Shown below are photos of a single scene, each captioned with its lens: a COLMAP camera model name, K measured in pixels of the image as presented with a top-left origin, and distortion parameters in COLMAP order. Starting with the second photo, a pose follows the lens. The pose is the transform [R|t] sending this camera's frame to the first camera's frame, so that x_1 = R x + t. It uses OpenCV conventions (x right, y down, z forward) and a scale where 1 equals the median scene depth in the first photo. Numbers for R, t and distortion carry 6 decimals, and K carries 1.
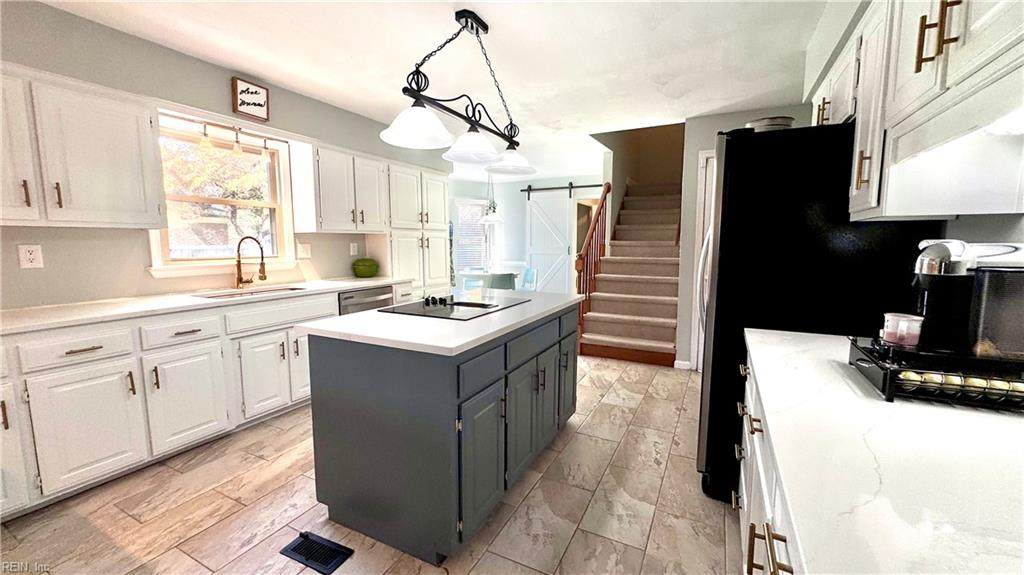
lens RADIAL K [[407.9, 0, 513.9], [0, 407.9, 287.9], [0, 0, 1]] dist [-0.001290, 0.000185]
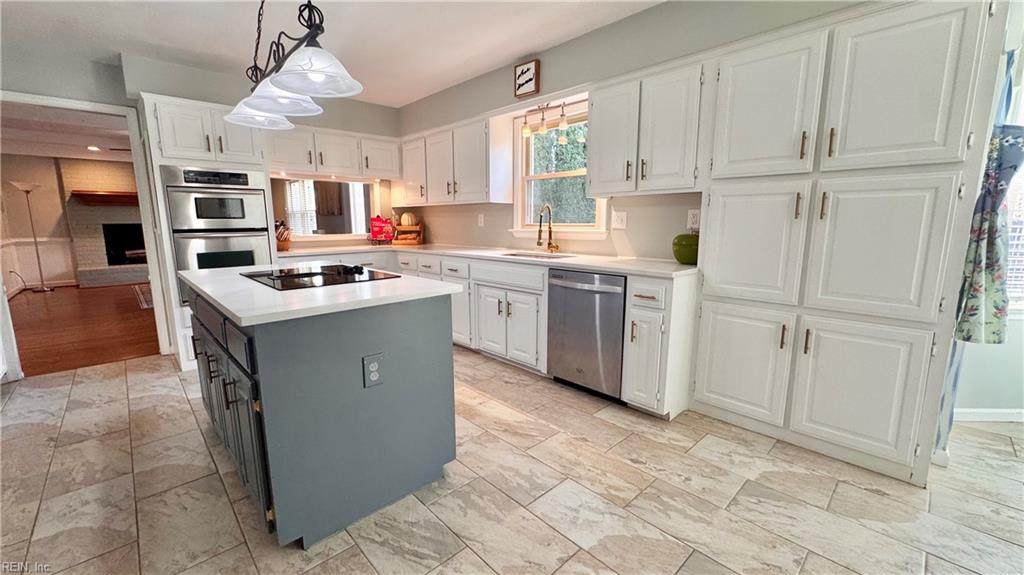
lens RADIAL K [[408.6, 0, 512.0], [0, 408.6, 287.5], [0, 0, 1]] dist [-0.004314, 0.000155]
pose [[-0.329630, 0.155081, -0.931286, 0.501354], [-0.102541, 0.974701, 0.198605, -0.136010], [0.938525, 0.160961, -0.305389, 1.463311]]
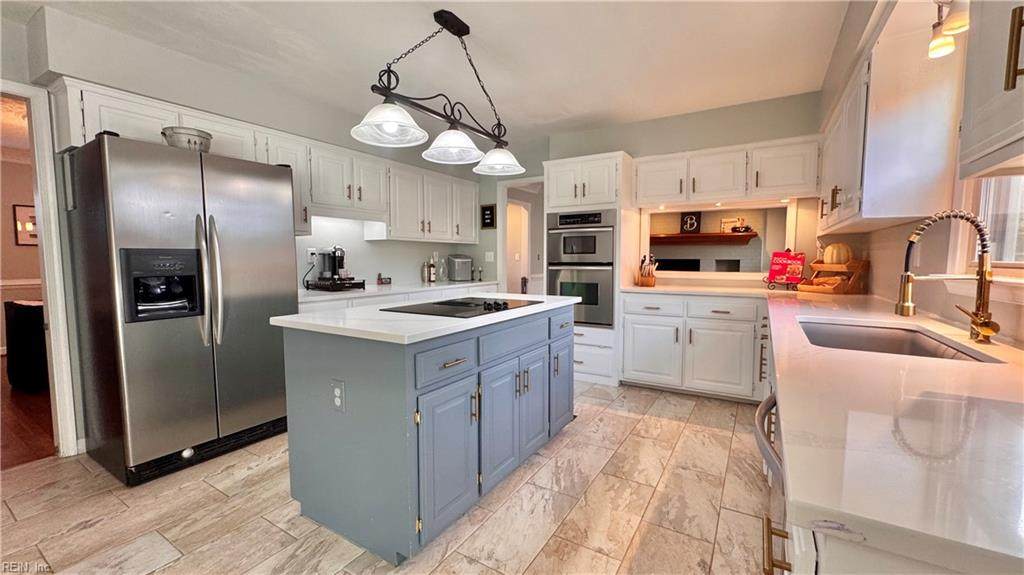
lens RADIAL K [[407.9, 0, 513.9], [0, 407.9, 287.9], [0, 0, 1]] dist [-0.001290, 0.000185]
pose [[-0.996894, -0.006242, 0.078502, -0.268351], [0.008301, 0.982971, 0.183572, -0.150089], [-0.078311, 0.183654, -0.979867, 1.661835]]
